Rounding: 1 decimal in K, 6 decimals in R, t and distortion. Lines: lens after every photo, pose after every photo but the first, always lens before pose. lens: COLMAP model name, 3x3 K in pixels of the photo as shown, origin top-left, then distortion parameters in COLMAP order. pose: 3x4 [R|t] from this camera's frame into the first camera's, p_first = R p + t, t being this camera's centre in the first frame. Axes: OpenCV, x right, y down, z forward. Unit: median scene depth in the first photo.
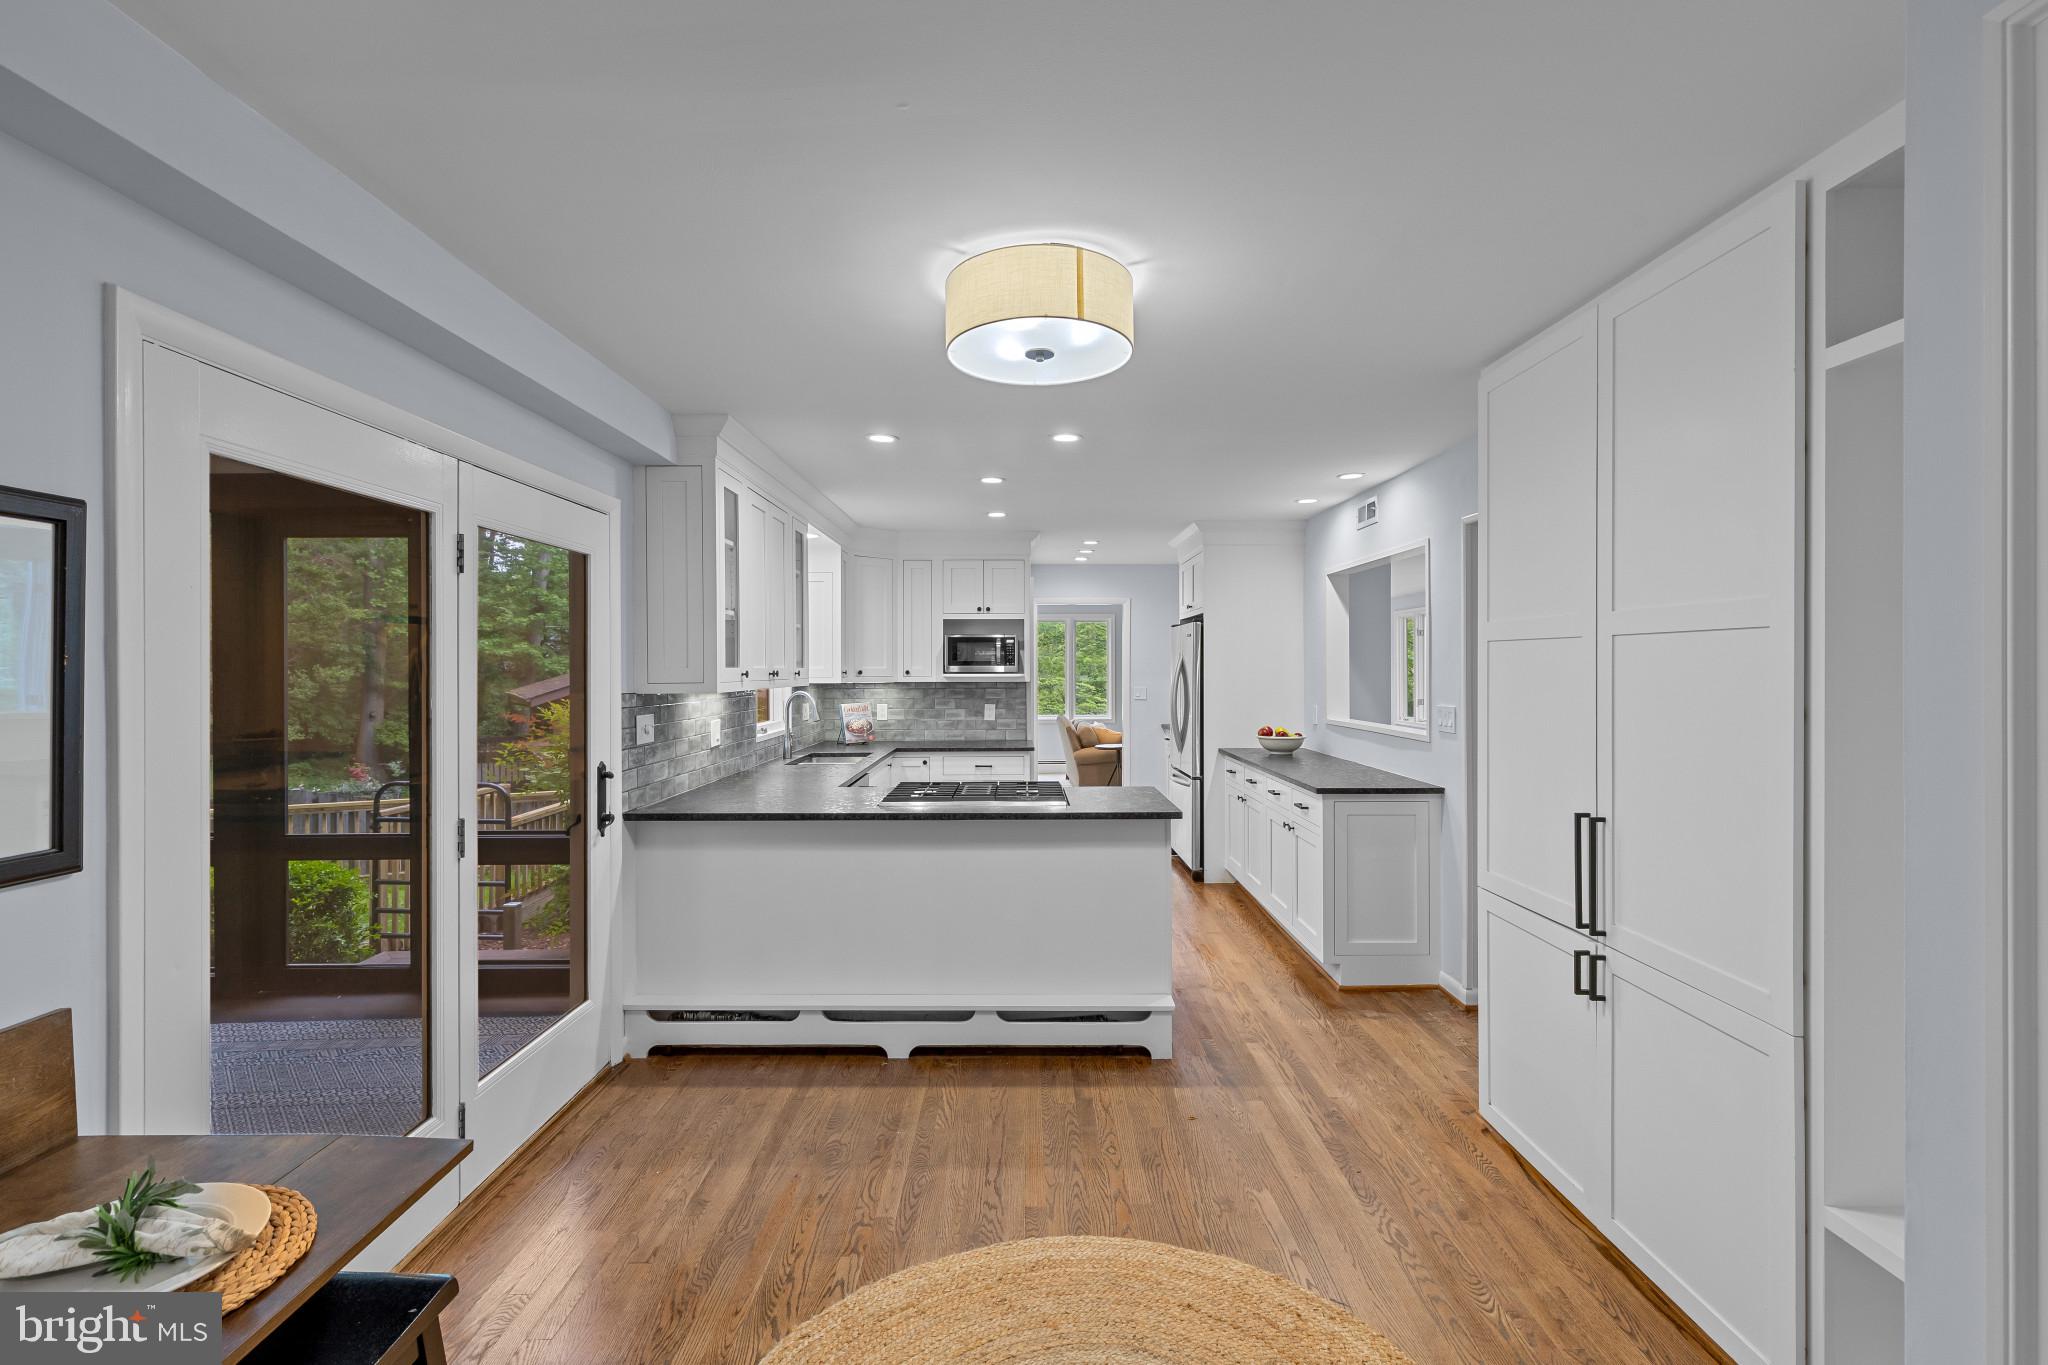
lens RADIAL K [[919.8, 0, 1025.3], [0, 919.8, 670.3], [0, 0, 1]] dist [0.007264, -0.002613]
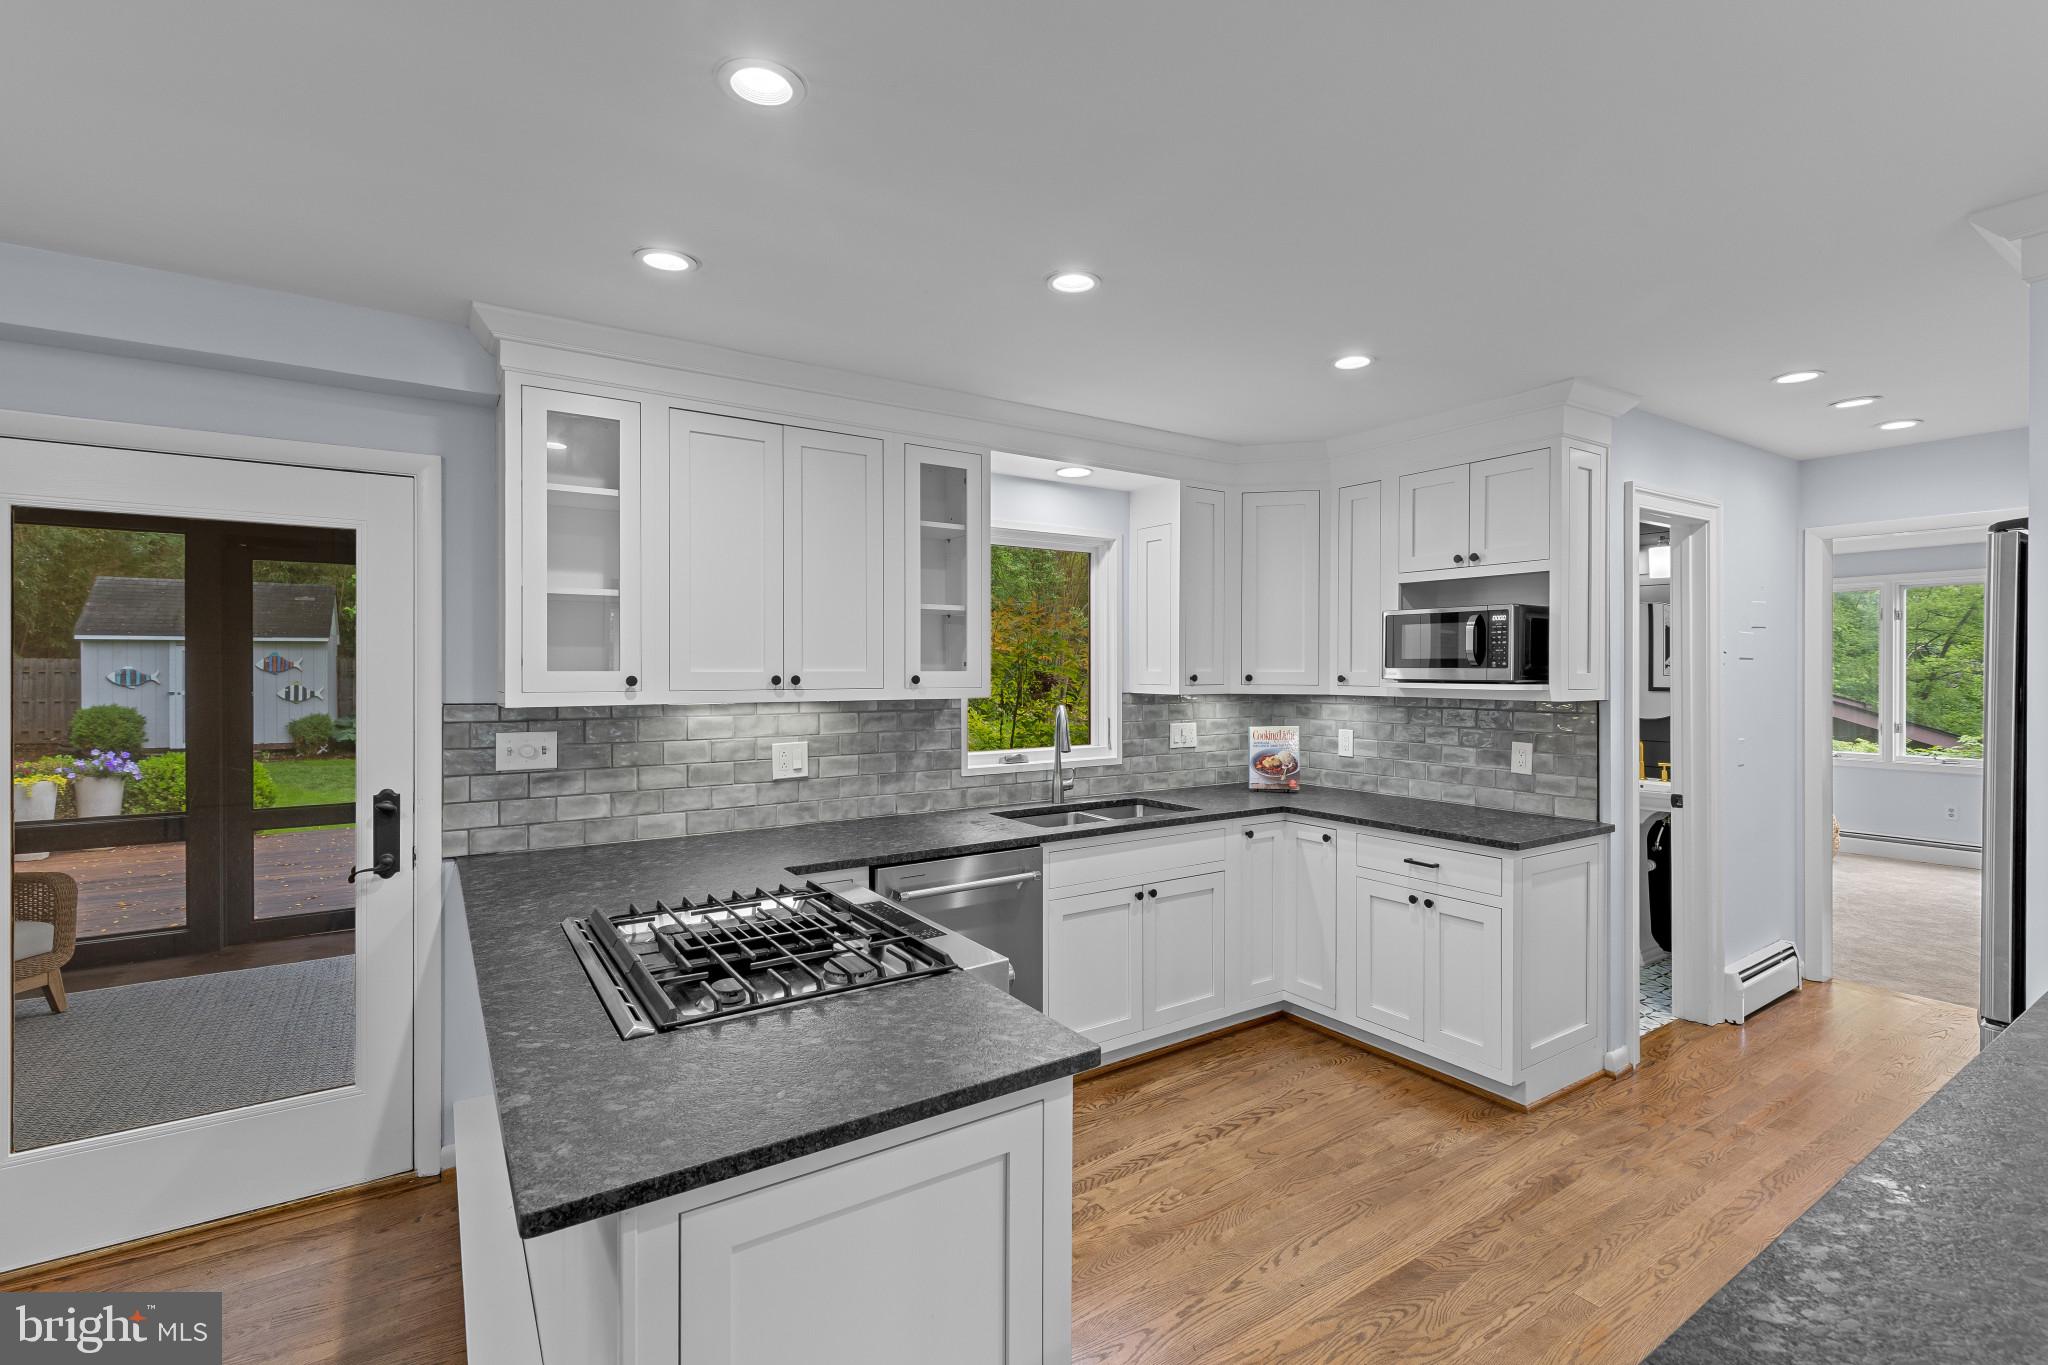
lens RADIAL K [[919.8, 0, 1028.1], [0, 919.8, 671.1], [0, 0, 1]] dist [0.007264, -0.002613]
pose [[0.551235, 0.006901, -0.834322, 0.274459], [-0.004649, 0.999976, 0.005200, -0.005062], [0.834337, 0.001012, 0.551253, 0.555848]]
